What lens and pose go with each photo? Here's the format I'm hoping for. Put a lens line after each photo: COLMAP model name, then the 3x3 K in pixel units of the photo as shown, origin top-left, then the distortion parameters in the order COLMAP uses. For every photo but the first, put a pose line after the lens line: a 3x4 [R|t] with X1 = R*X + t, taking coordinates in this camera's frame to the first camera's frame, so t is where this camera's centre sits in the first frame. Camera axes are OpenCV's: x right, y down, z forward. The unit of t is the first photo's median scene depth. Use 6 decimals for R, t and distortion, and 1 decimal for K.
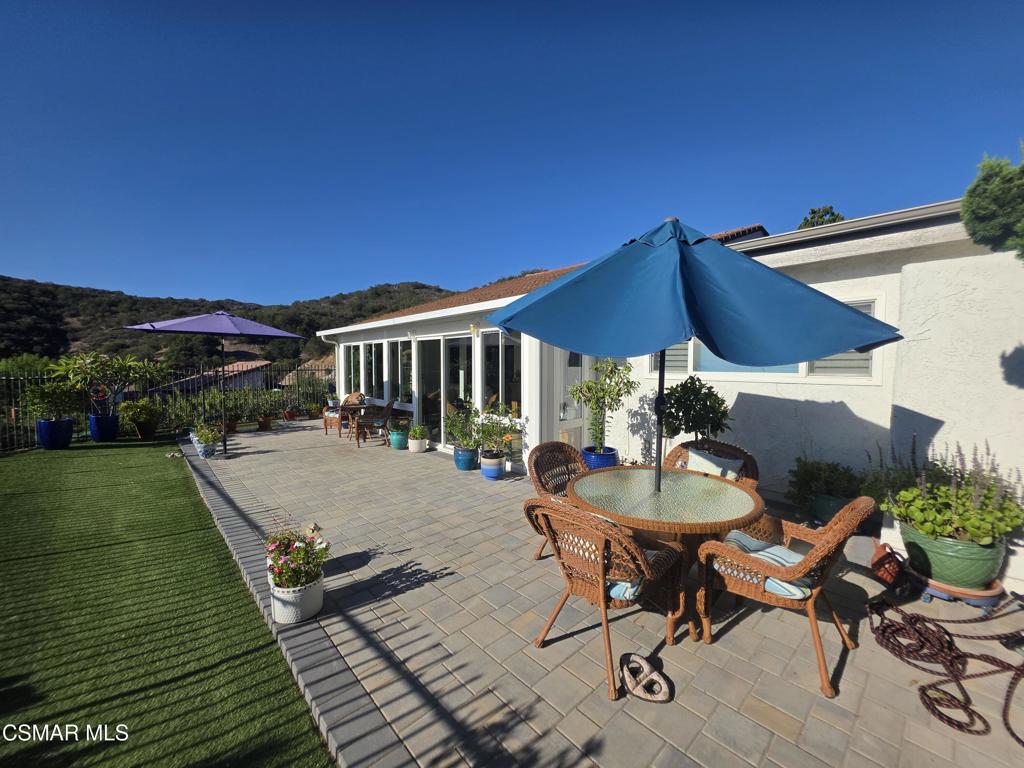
lens RADIAL K [[412.4, 0, 513.2], [0, 412.4, 381.1], [0, 0, 1]] dist [-0.004299, -0.000225]
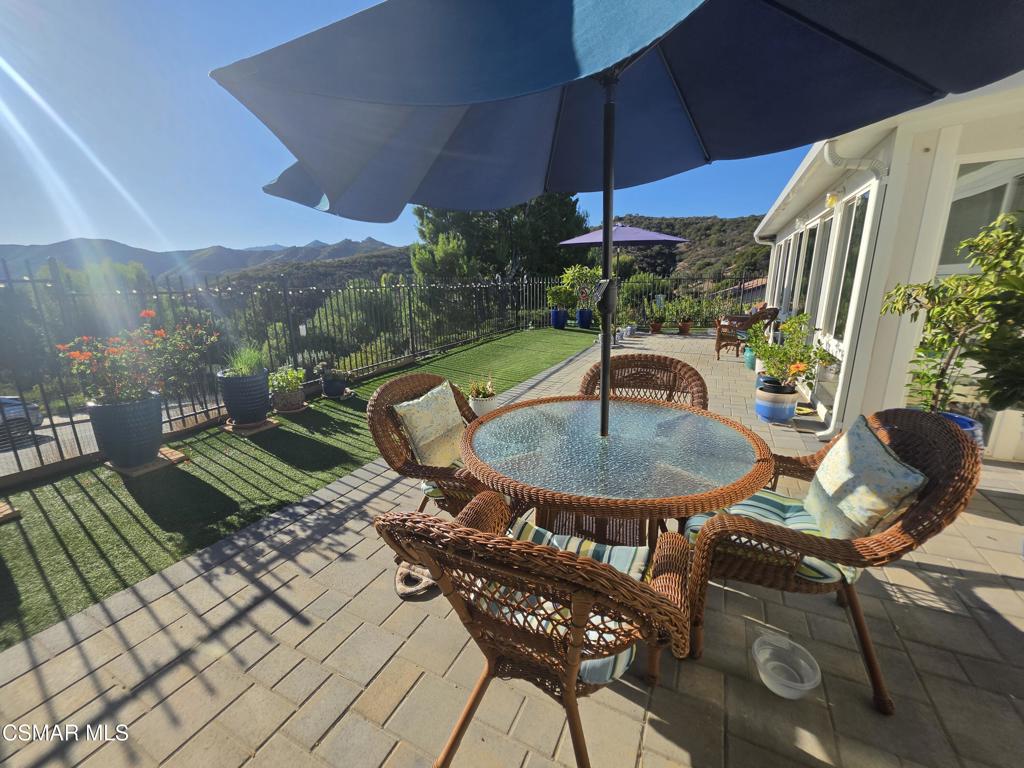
lens RADIAL K [[412.4, 0, 507.7], [0, 412.4, 383.1], [0, 0, 1]] dist [-0.004299, -0.000225]
pose [[0.359106, 0.218850, -0.907275, 0.316124], [-0.027877, 0.974200, 0.223960, 0.018702], [0.932880, -0.055134, 0.355942, 0.236118]]
